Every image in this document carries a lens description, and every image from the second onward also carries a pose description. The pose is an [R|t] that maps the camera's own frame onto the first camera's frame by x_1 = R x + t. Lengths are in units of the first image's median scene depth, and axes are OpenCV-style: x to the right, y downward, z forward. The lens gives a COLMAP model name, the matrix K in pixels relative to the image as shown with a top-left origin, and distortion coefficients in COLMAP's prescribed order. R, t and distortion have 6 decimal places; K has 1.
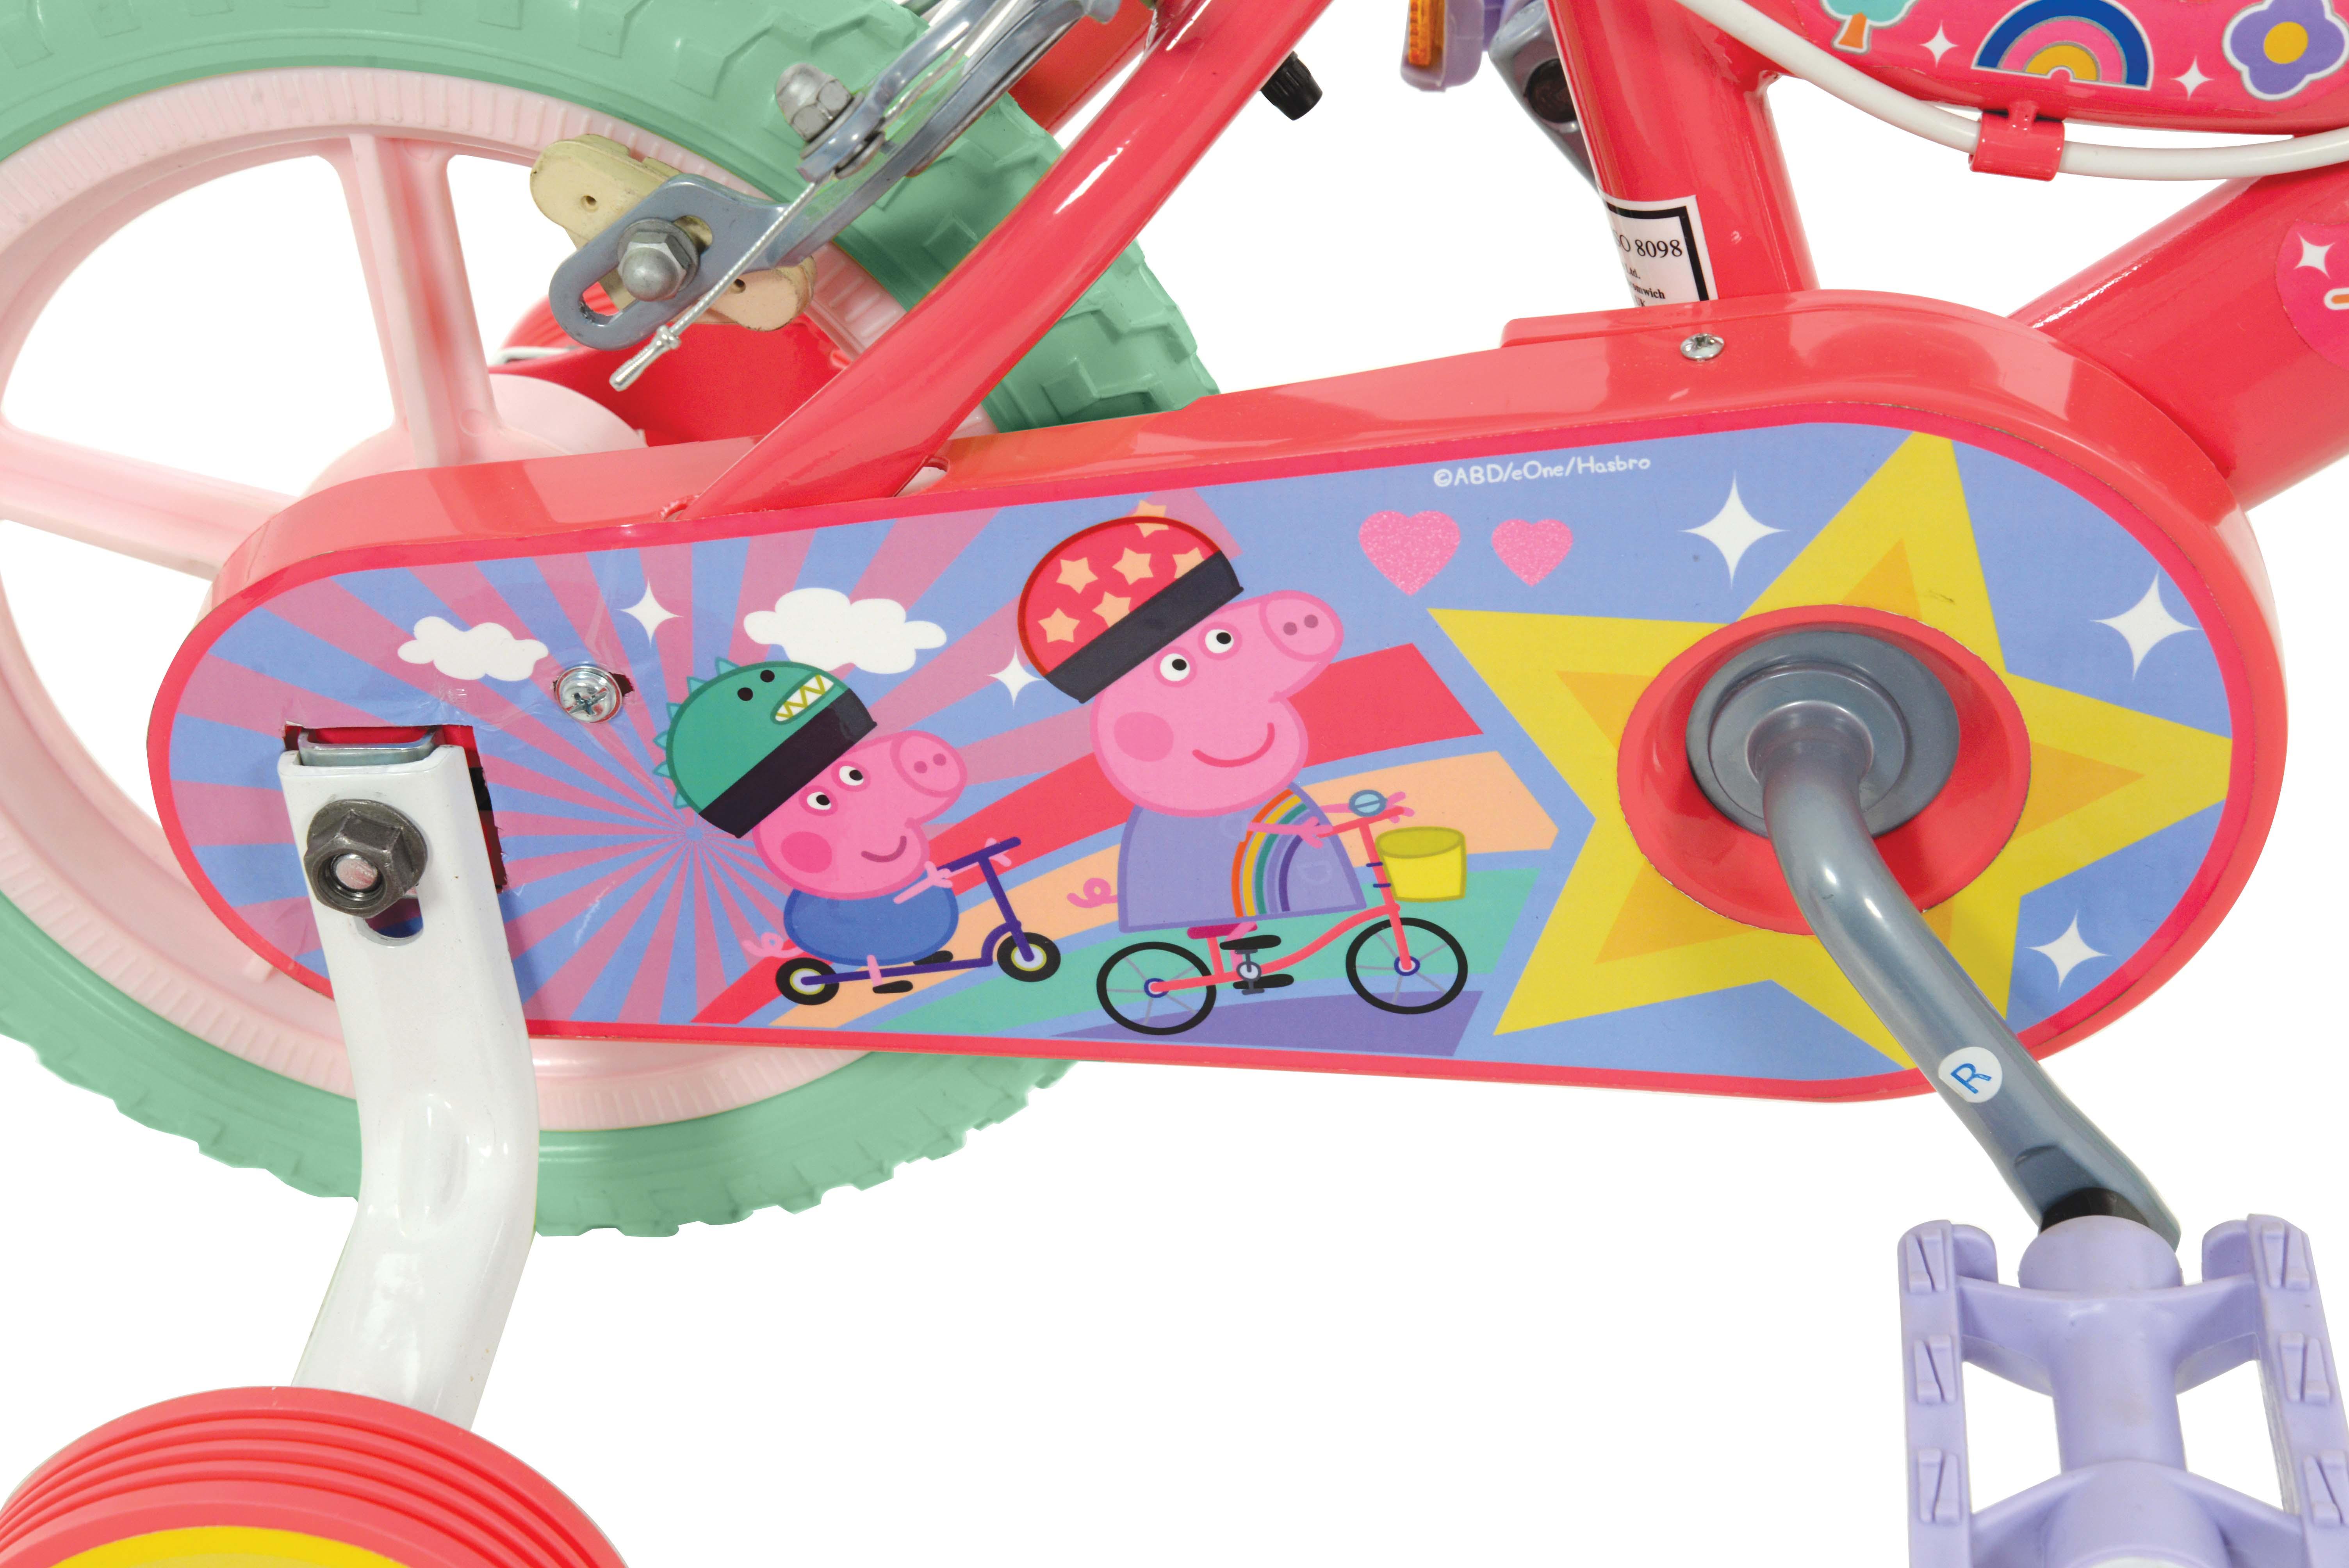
lens RADIAL K [[4195.1, 0, 1134.5], [0, 4195.1, 791.4], [0, 0, 1]] dist [0.365248, -0.068392]
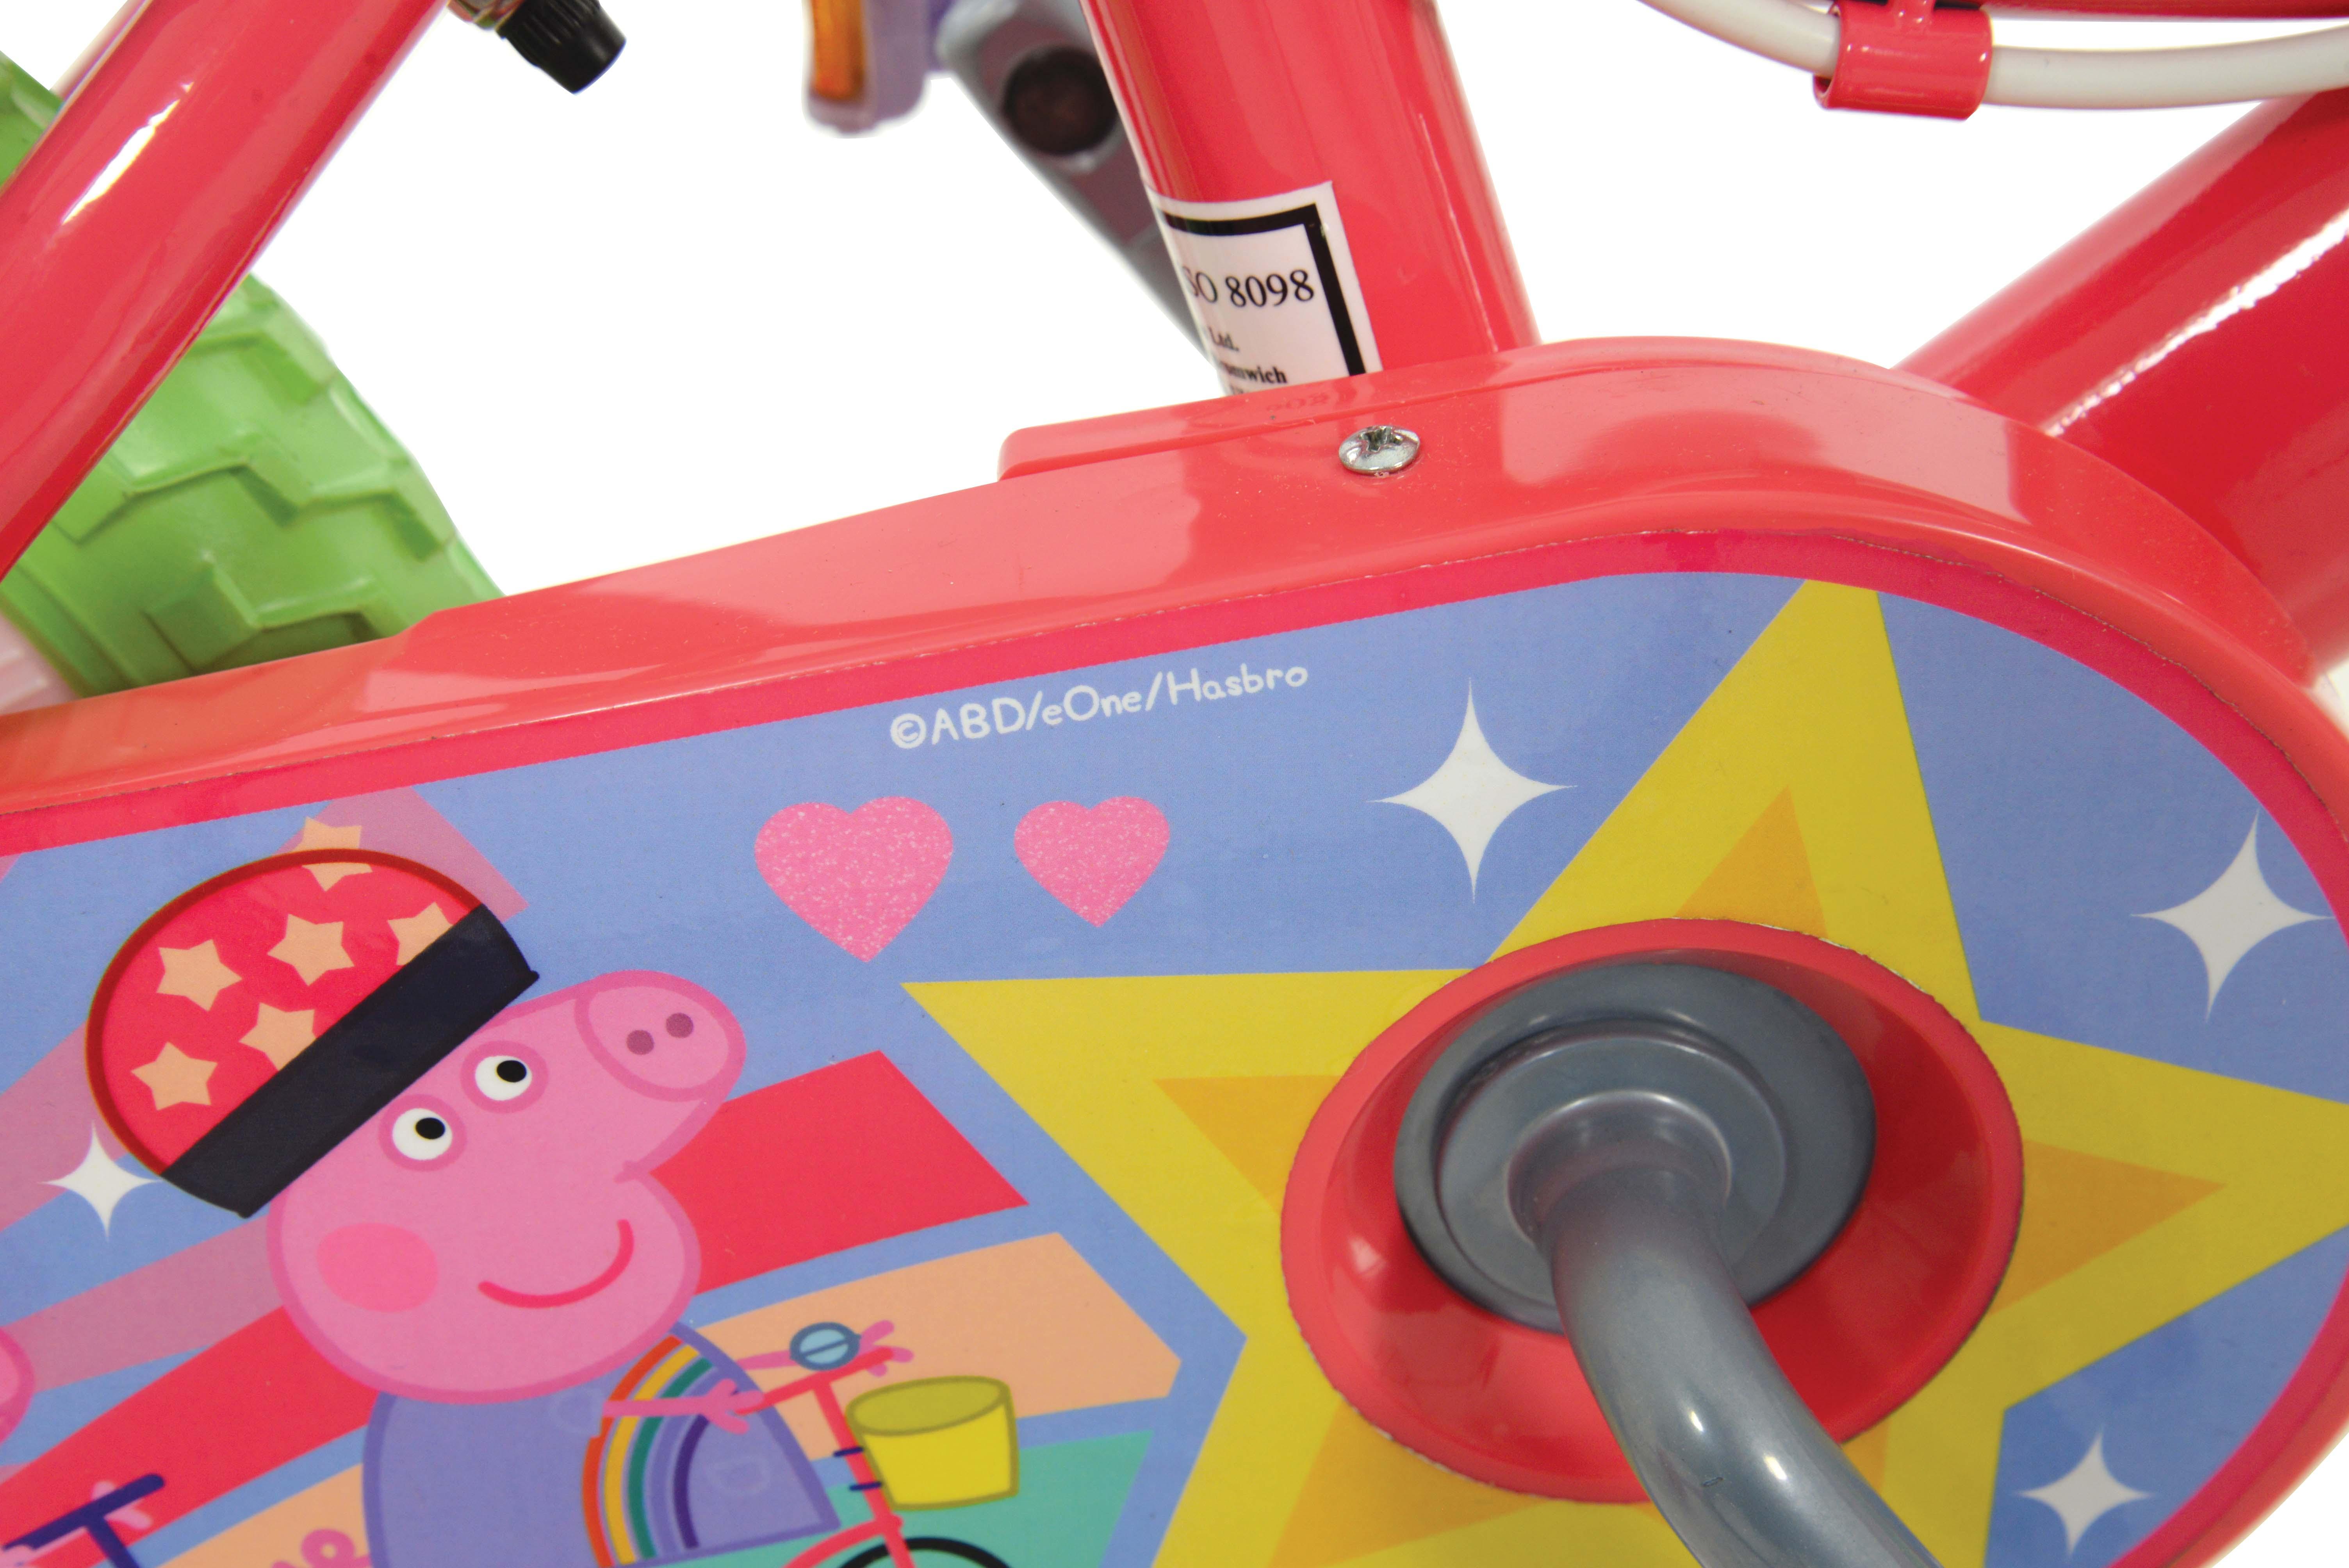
lens RADIAL K [[3572.5, 0, 1174.5], [0, 3572.5, 784.0], [0, 0, 1]] dist [0.151269, 0.072828]
pose [[0.988905, -0.076191, 0.127519, 0.047816], [0.083823, 0.994929, -0.055584, -0.040025], [-0.122638, 0.065656, 0.990277, 0.550483]]
